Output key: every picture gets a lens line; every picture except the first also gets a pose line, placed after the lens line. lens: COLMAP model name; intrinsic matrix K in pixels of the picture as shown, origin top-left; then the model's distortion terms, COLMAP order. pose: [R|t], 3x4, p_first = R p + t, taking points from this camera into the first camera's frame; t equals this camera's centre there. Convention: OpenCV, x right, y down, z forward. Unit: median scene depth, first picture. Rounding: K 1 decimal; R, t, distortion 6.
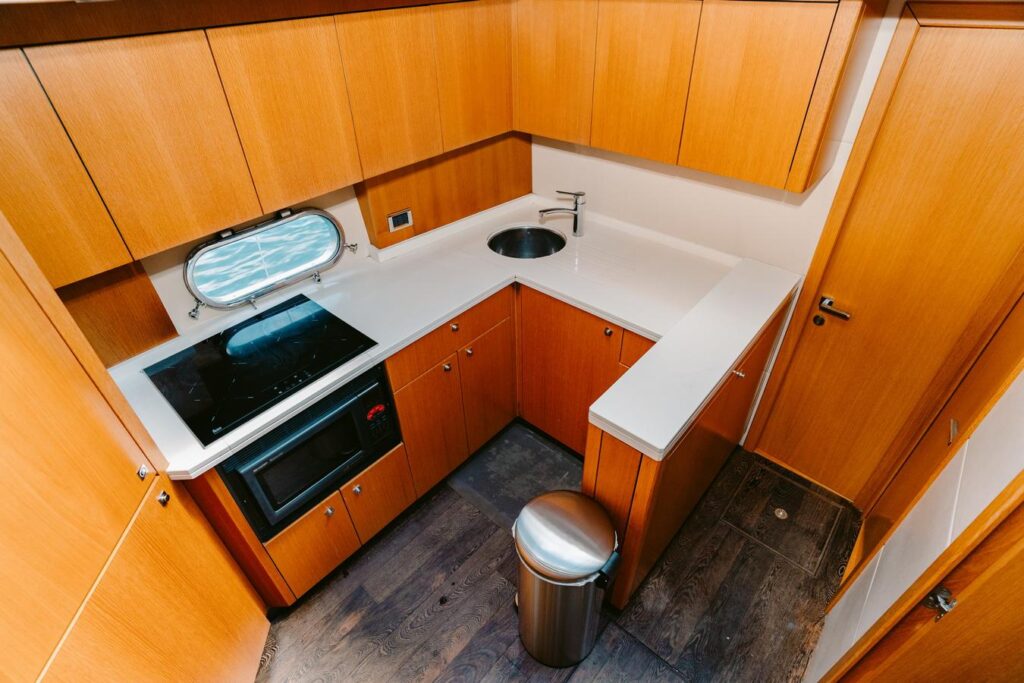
lens RADIAL K [[513.8, 0, 512.0], [0, 513.8, 341.5], [0, 0, 1]] dist [-0.090679, 0.049367]
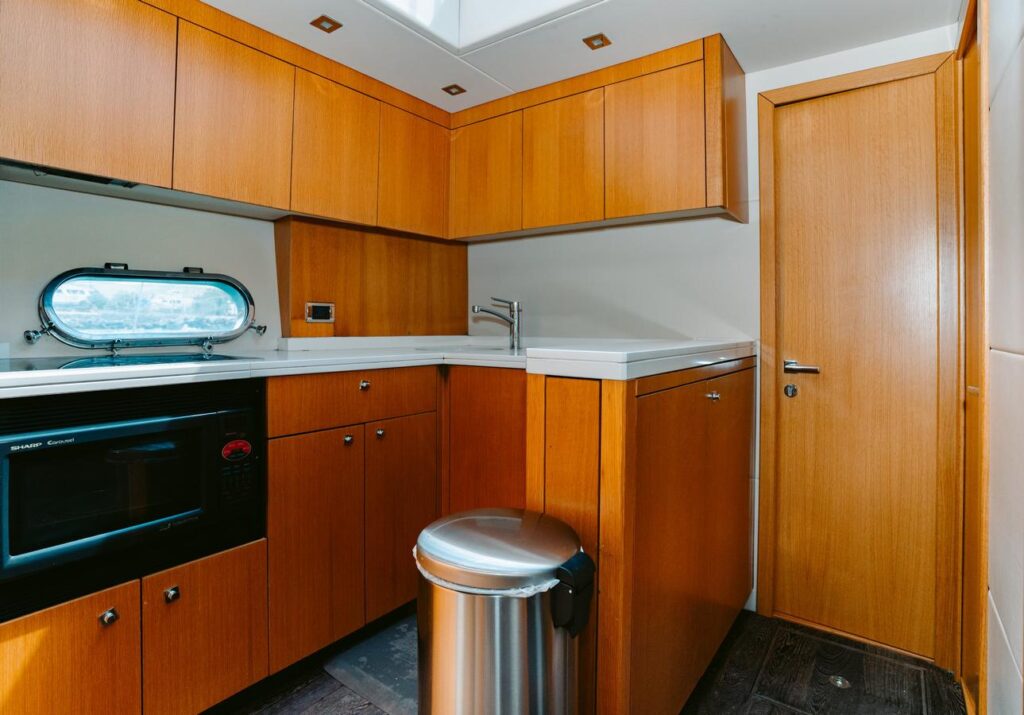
lens RADIAL K [[547.4, 0, 520.6], [0, 547.4, 355.4], [0, 0, 1]] dist [-0.074962, 0.031159]
pose [[0.994362, 0.029941, 0.101723, 0.040122], [0.038789, 0.790113, -0.611733, 0.424843], [-0.098689, 0.612230, 0.784497, 0.242510]]
